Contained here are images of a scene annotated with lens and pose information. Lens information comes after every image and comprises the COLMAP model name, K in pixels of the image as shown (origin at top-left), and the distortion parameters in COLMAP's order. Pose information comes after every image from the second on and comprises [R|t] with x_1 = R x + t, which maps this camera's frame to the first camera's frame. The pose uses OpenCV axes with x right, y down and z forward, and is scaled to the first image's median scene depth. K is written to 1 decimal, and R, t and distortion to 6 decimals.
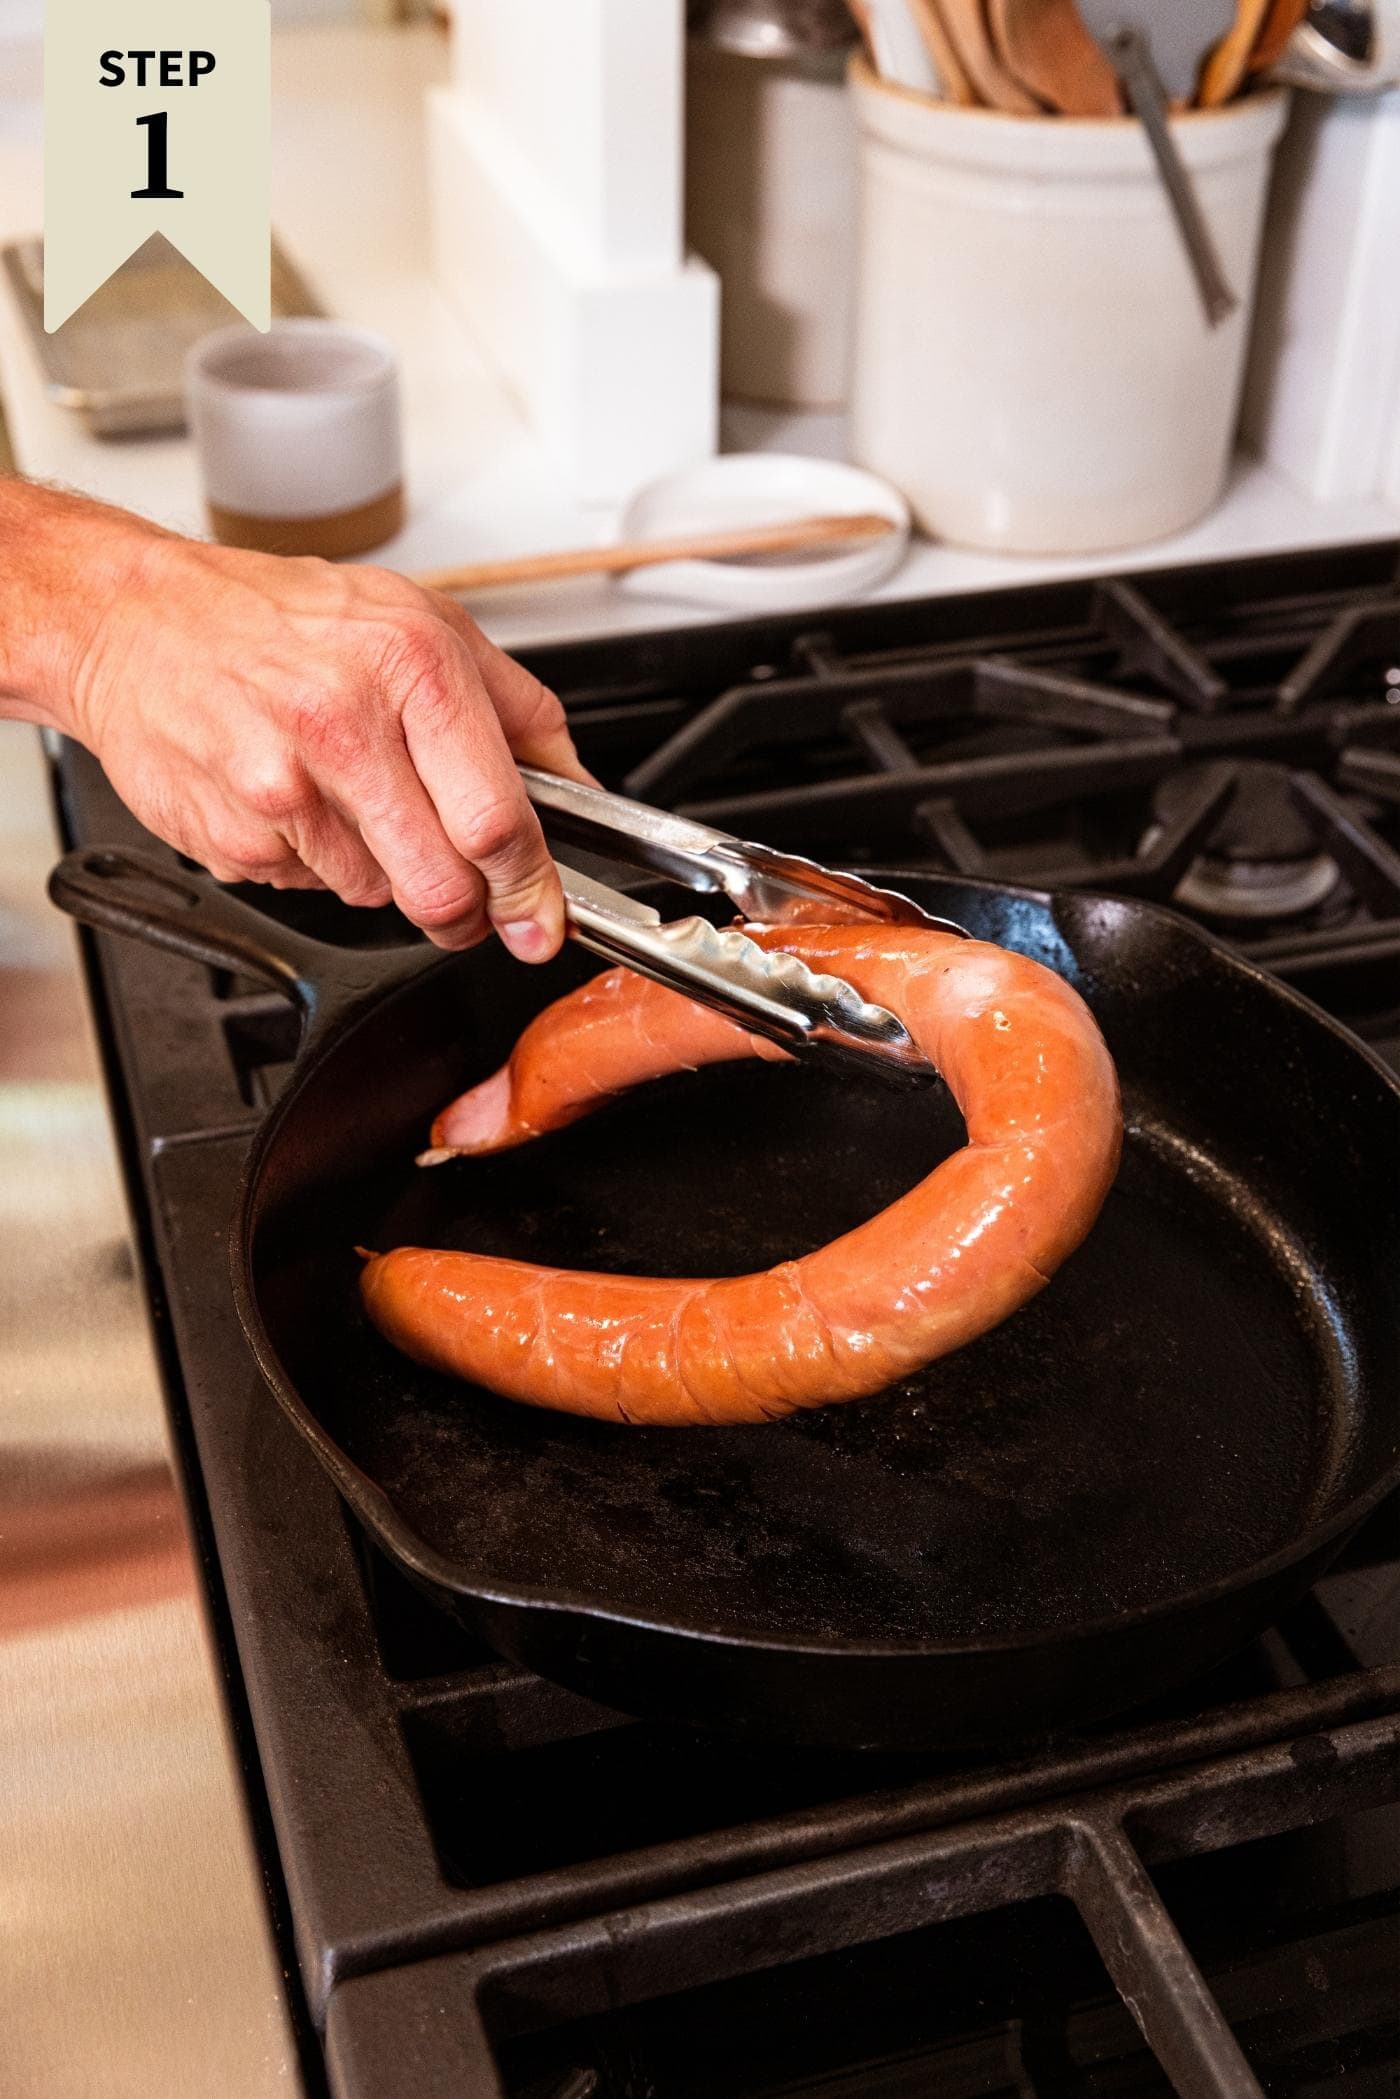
lens RADIAL K [[2335.7, 0, 745.1], [0, 2335.7, 1046.9], [0, 0, 1]] dist [0.016322, -0.001891]
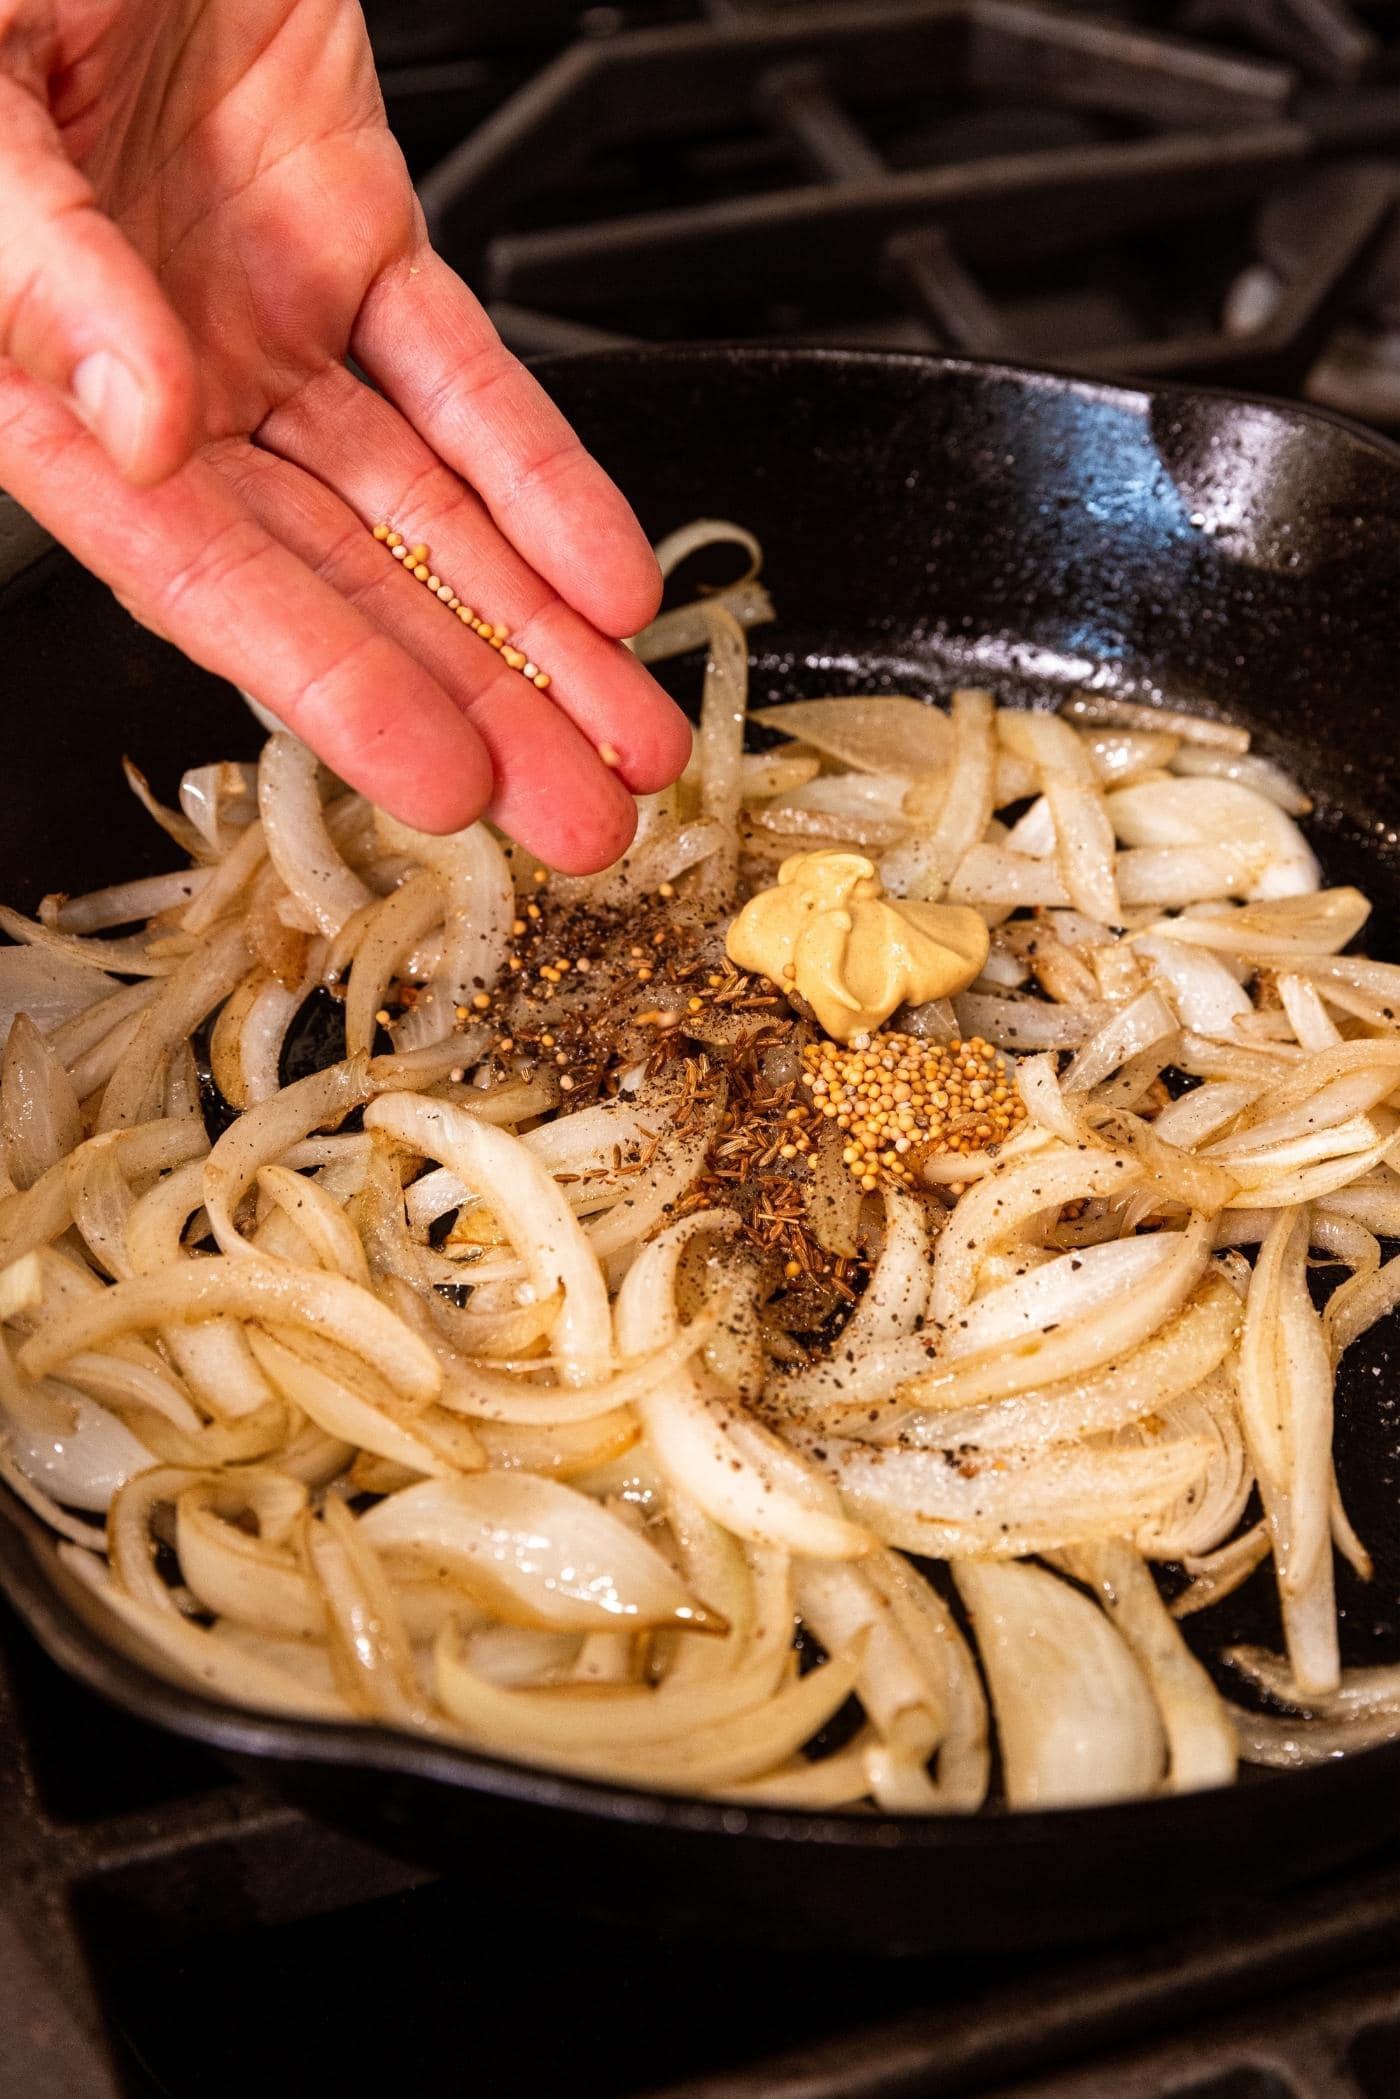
lens RADIAL K [[3188.6, 0, 719.7], [0, 3188.6, 922.3], [0, 0, 1]] dist [-0.007322, 0.089825]
pose [[0.998484, -0.010371, 0.054048, -0.020351], [0.004297, 0.993776, 0.111311, -0.020598], [-0.054866, -0.110910, 0.992315, 0.172137]]
